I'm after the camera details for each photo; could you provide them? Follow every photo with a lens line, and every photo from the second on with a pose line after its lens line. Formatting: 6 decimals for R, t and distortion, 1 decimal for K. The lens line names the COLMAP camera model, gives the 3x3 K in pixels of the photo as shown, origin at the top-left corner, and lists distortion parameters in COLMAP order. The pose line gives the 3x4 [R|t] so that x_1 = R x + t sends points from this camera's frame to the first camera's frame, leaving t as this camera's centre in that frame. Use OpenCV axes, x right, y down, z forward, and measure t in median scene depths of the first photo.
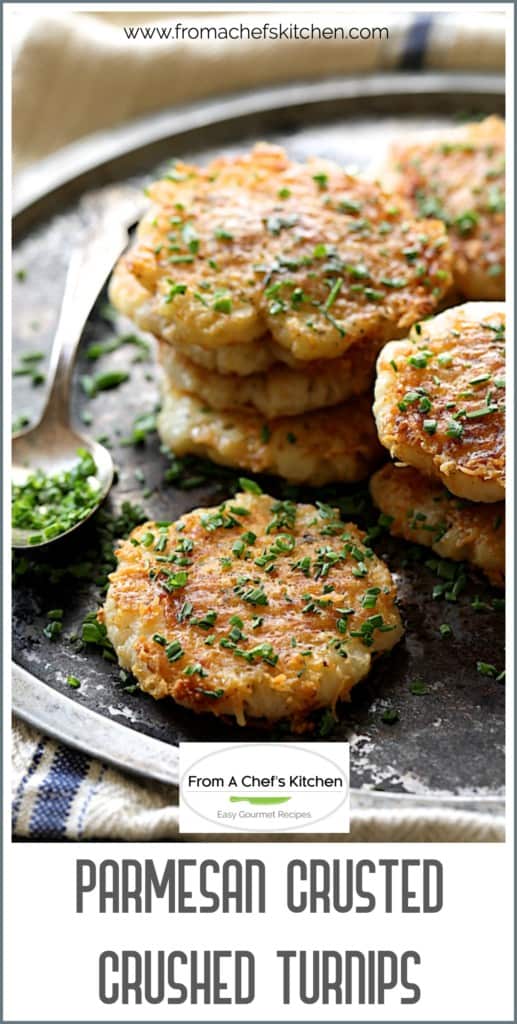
lens RADIAL K [[3179.7, 0, 259.9], [0, 3179.7, 447.5], [0, 0, 1]] dist [-0.059236, -1.587526]
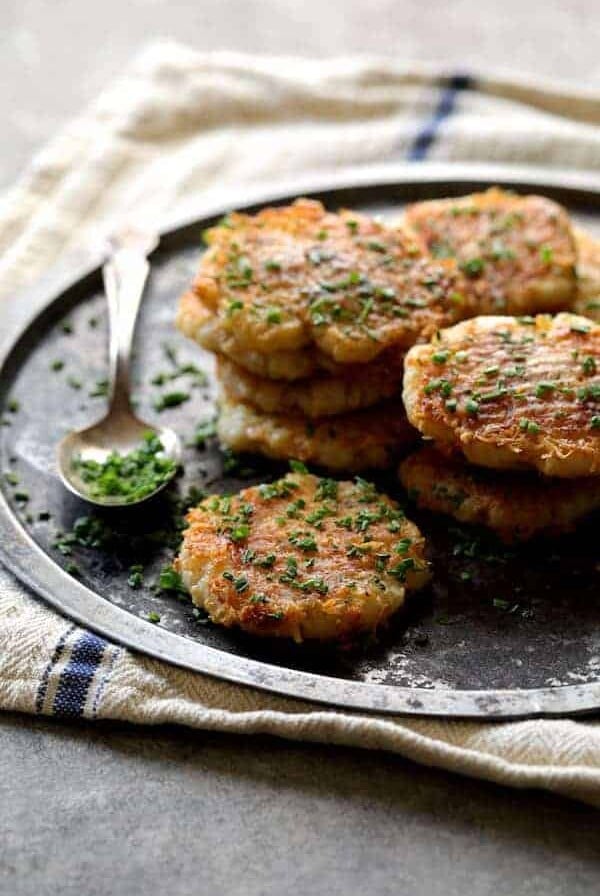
lens RADIAL K [[3236.7, 0, 300.0], [0, 3236.7, 448.0], [0, 0, 1]] dist [-0.087642, -1.080202]
pose [[0.999643, -0.003399, 0.026513, -0.035025], [0.006251, 0.994104, -0.108249, 0.137890], [-0.025989, 0.108376, 0.993770, -0.203896]]
